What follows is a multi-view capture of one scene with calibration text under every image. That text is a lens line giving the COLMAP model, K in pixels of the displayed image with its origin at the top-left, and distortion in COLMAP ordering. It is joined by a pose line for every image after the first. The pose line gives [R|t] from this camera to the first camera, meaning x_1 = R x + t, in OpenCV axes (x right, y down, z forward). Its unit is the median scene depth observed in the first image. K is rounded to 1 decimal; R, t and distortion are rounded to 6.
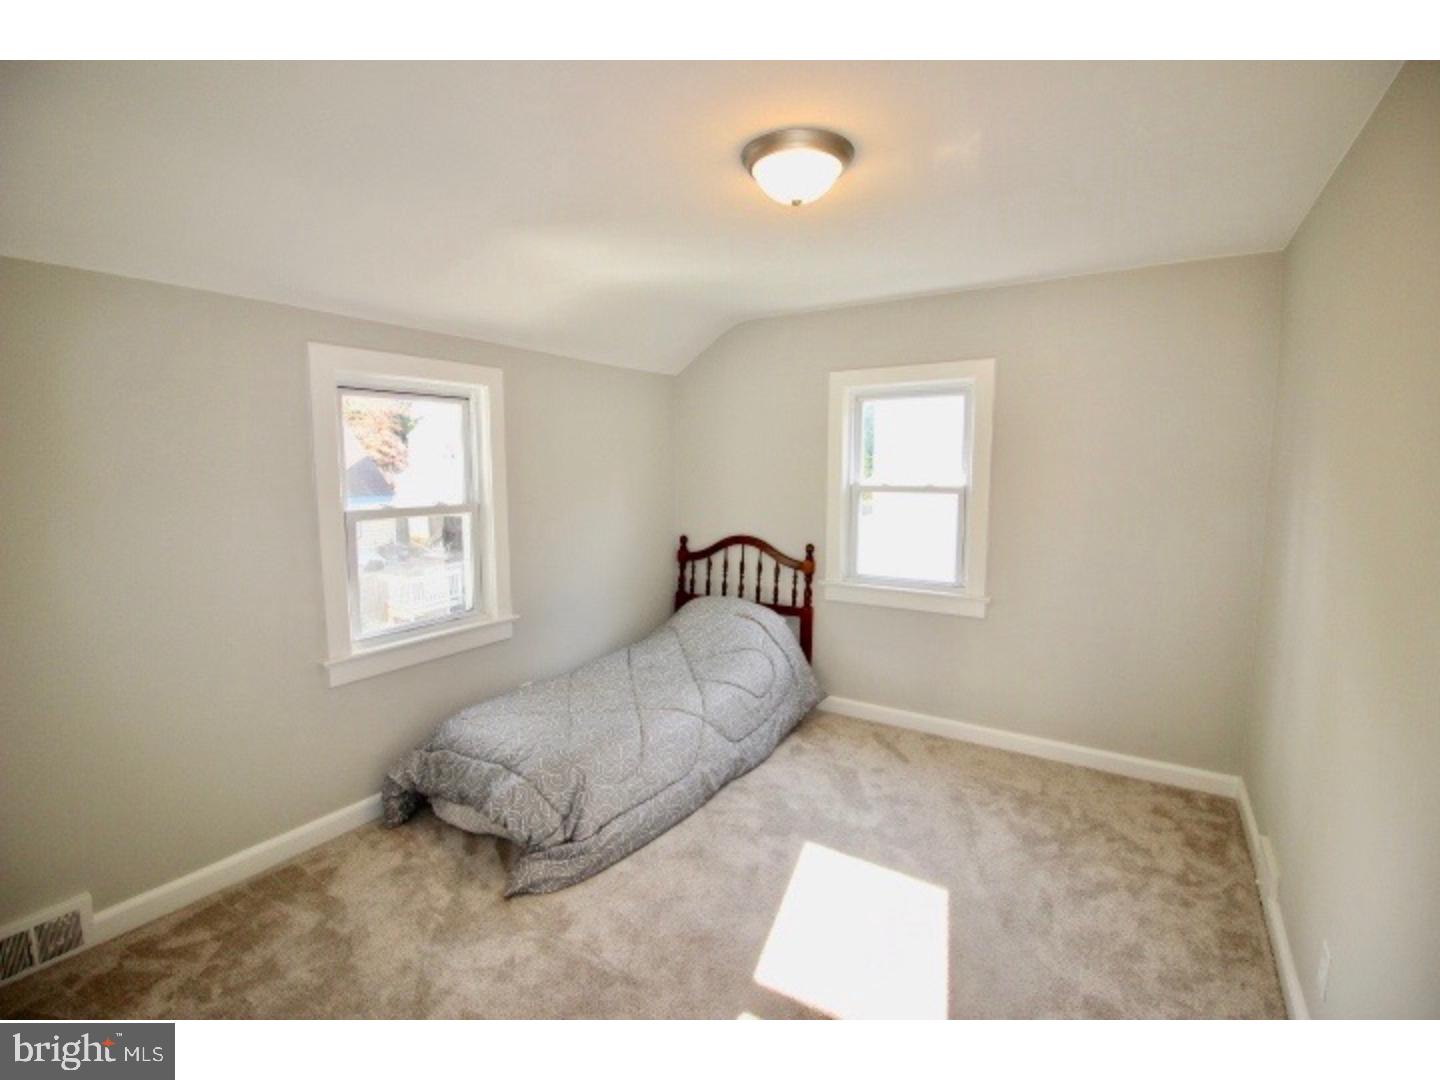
lens RADIAL K [[659.5, 0, 716.7], [0, 659.5, 534.7], [0, 0, 1]] dist [-0.010381, -0.007158]
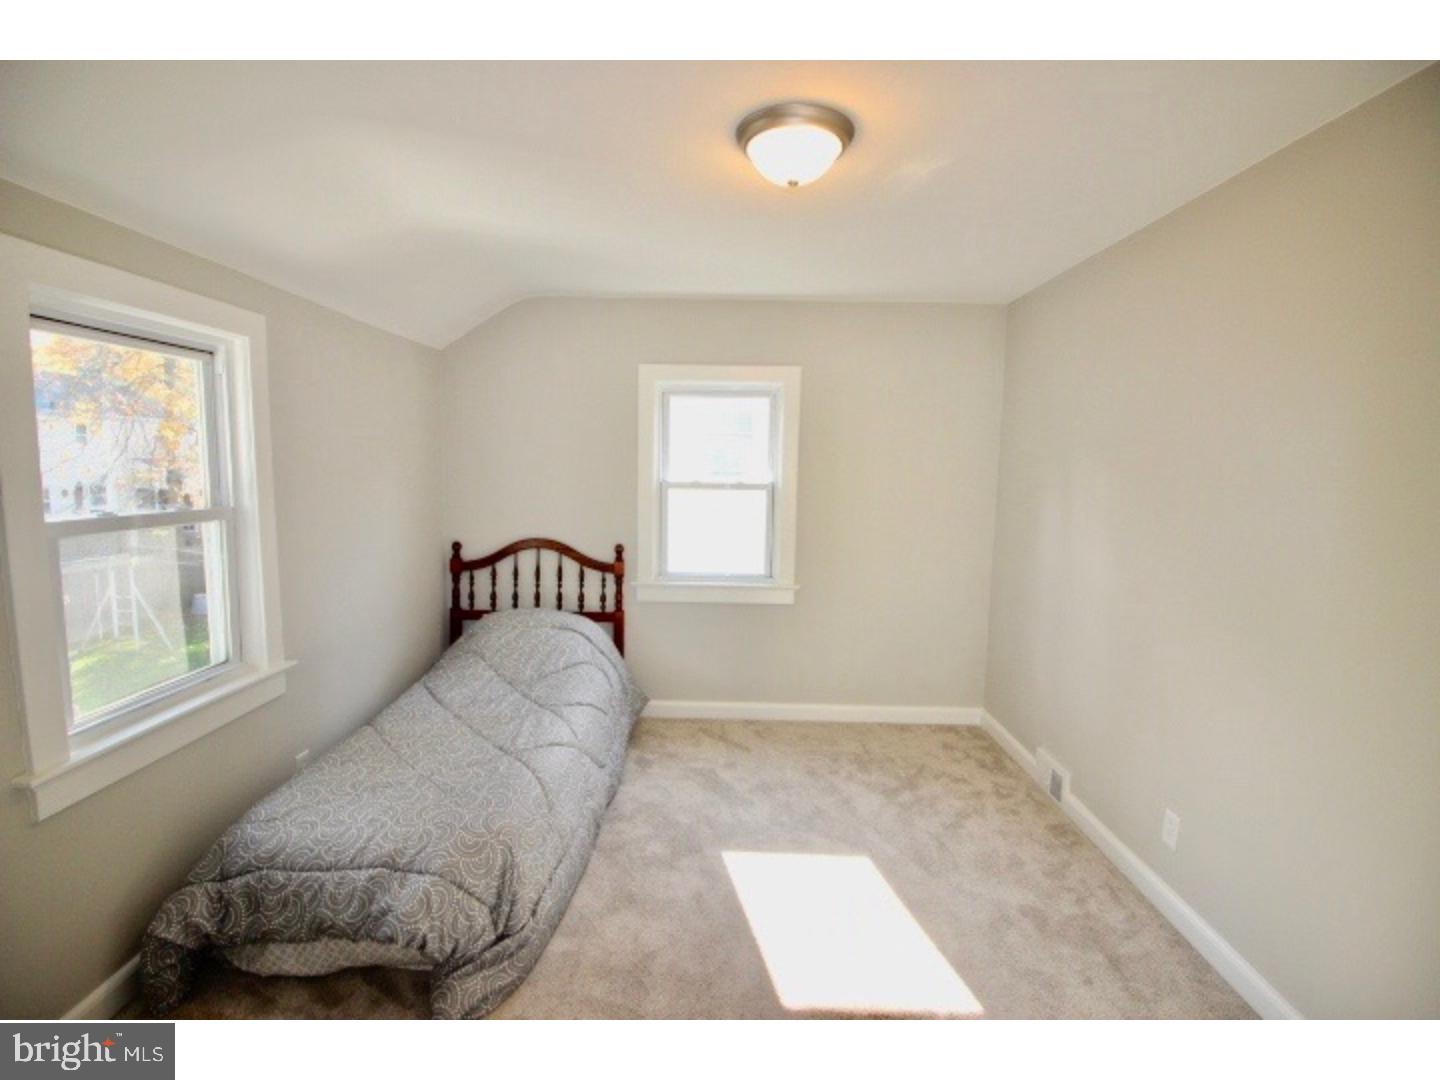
lens RADIAL K [[659.5, 0, 726.9], [0, 659.5, 539.7], [0, 0, 1]] dist [-0.010381, -0.007158]
pose [[0.848160, -0.042509, 0.528032, -0.297714], [0.036967, 0.999095, 0.021054, -0.008755], [-0.528449, 0.001662, 0.848963, 0.152019]]
